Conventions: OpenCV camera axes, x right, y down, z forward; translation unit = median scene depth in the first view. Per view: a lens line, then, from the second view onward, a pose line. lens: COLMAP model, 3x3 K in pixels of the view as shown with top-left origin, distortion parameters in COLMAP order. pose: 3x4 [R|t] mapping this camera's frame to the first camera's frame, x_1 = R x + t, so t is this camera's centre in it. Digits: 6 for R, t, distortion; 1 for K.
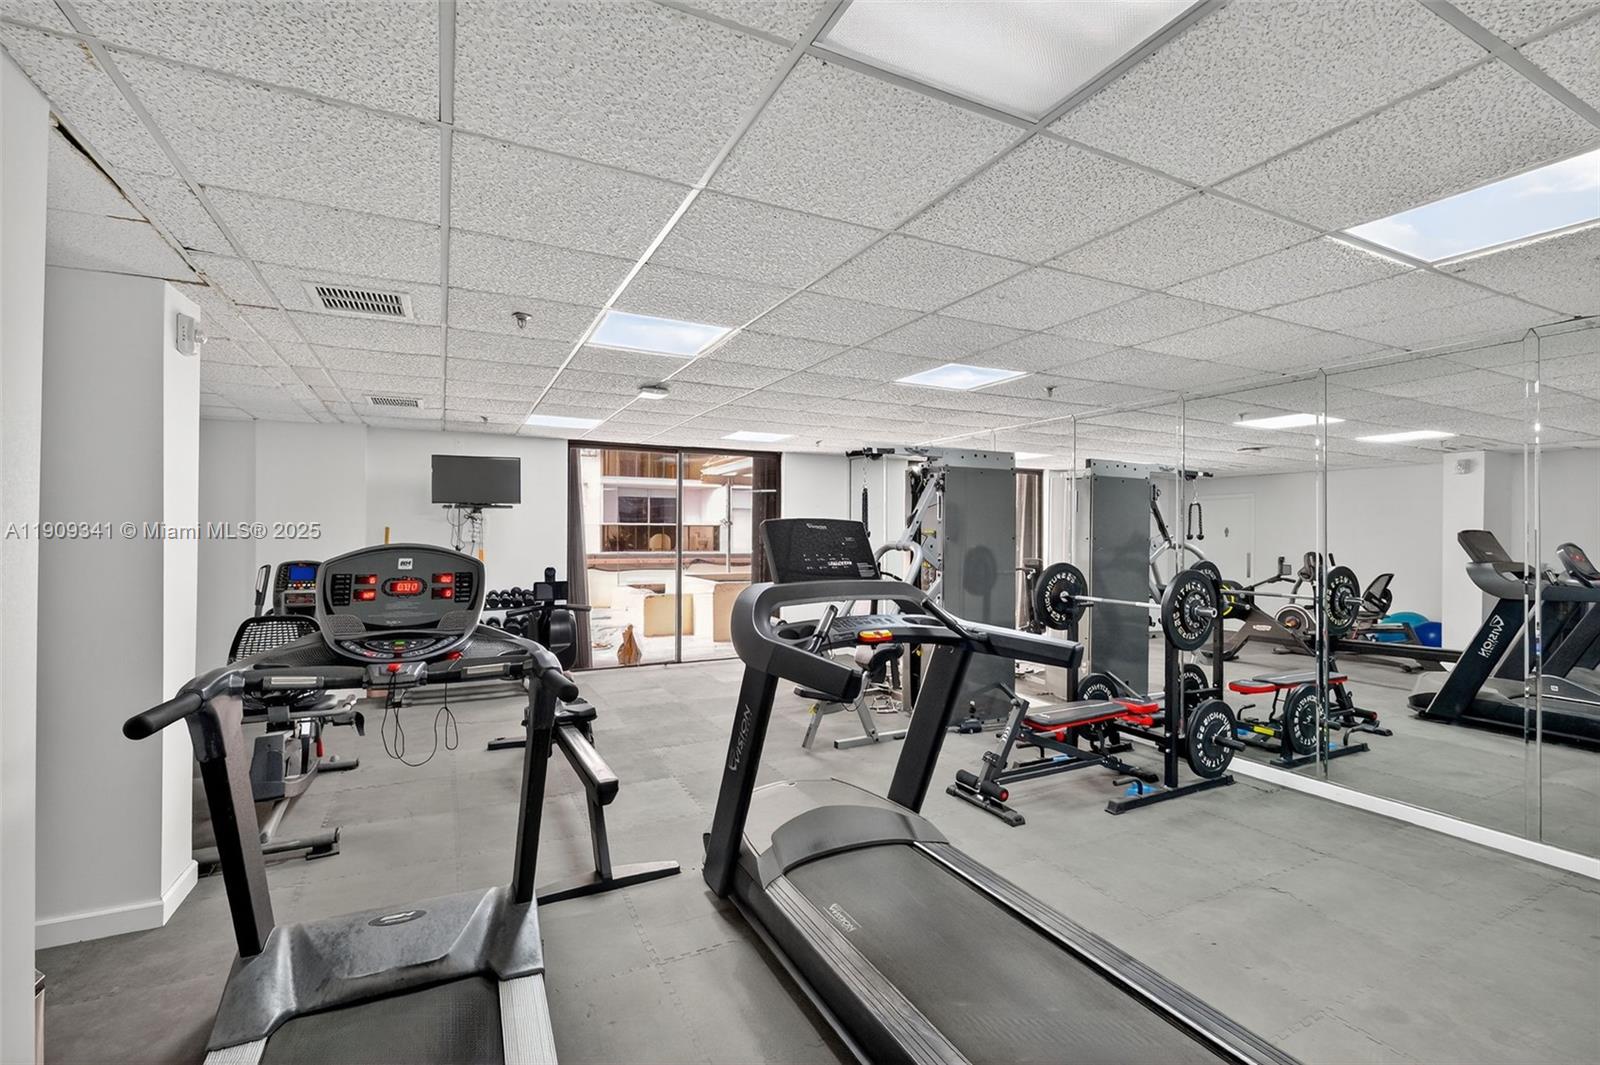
lens RADIAL K [[710.4, 0, 805.4], [0, 710.4, 535.6], [0, 0, 1]] dist [0.000434, 0.000047]
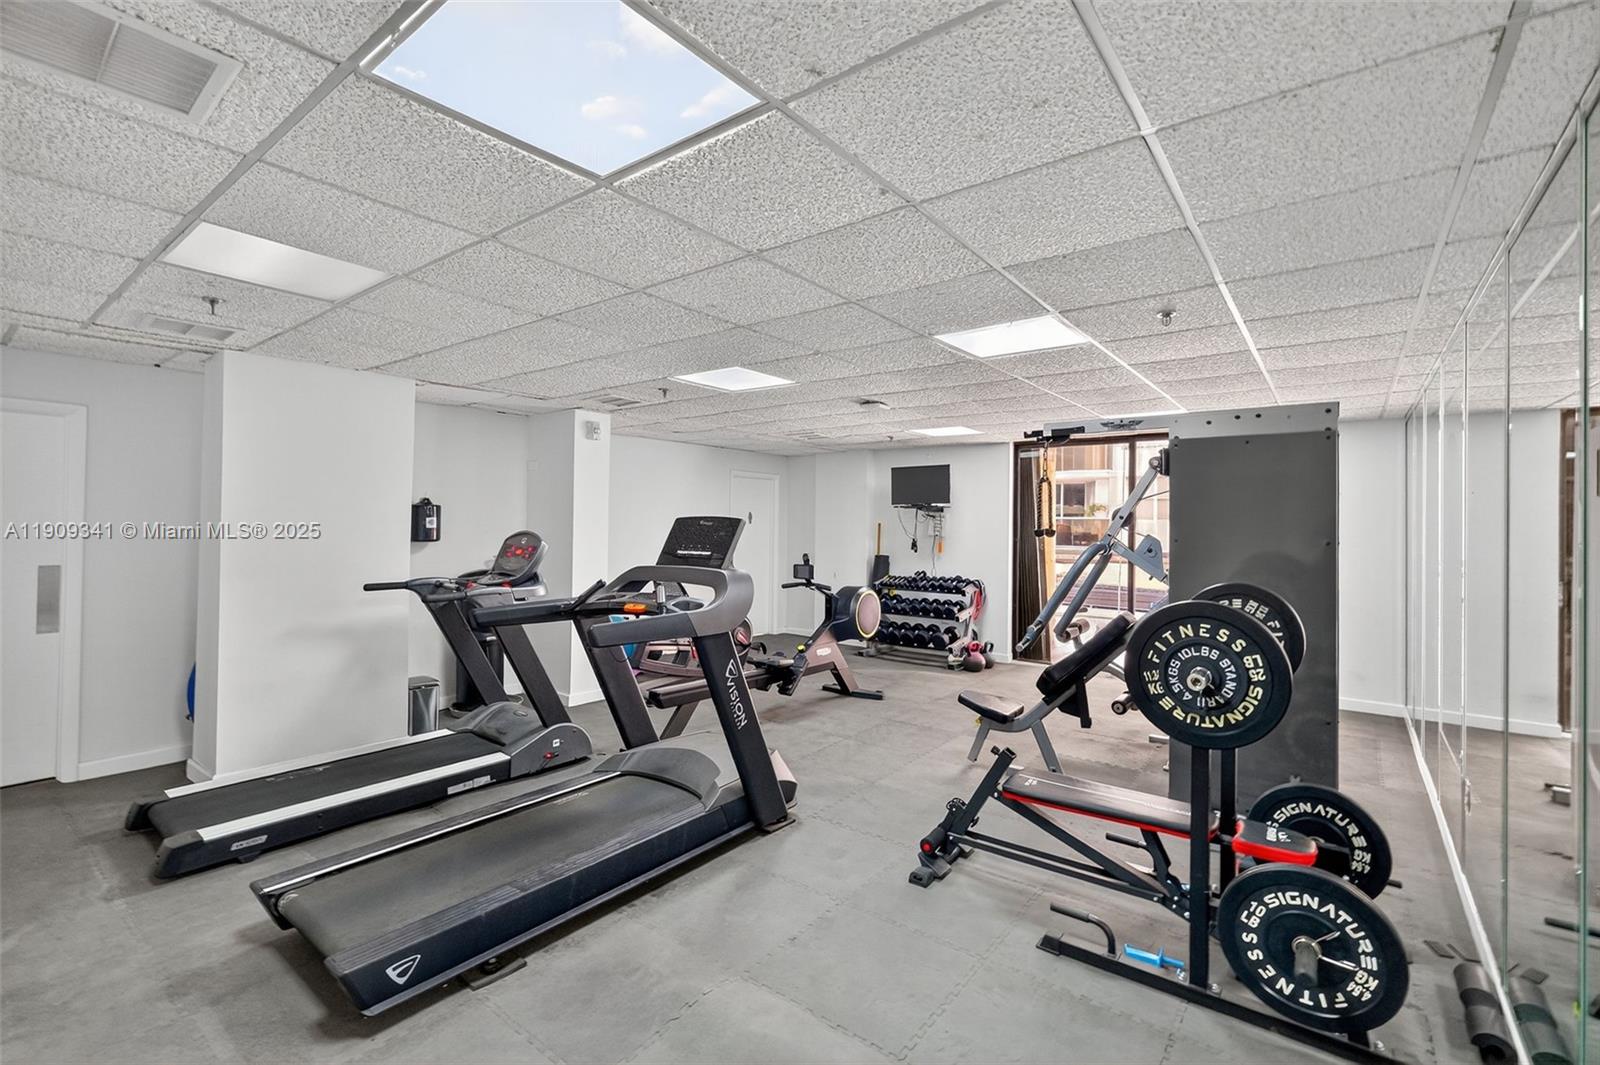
lens RADIAL K [[710.4, 0, 805.9], [0, 710.4, 521.1], [0, 0, 1]] dist [0.000434, 0.000047]
pose [[0.431035, -0.001559, -0.902334, 0.889771], [-0.009434, 0.999936, -0.006234, -0.008272], [0.902286, 0.011200, 0.430993, 0.469243]]
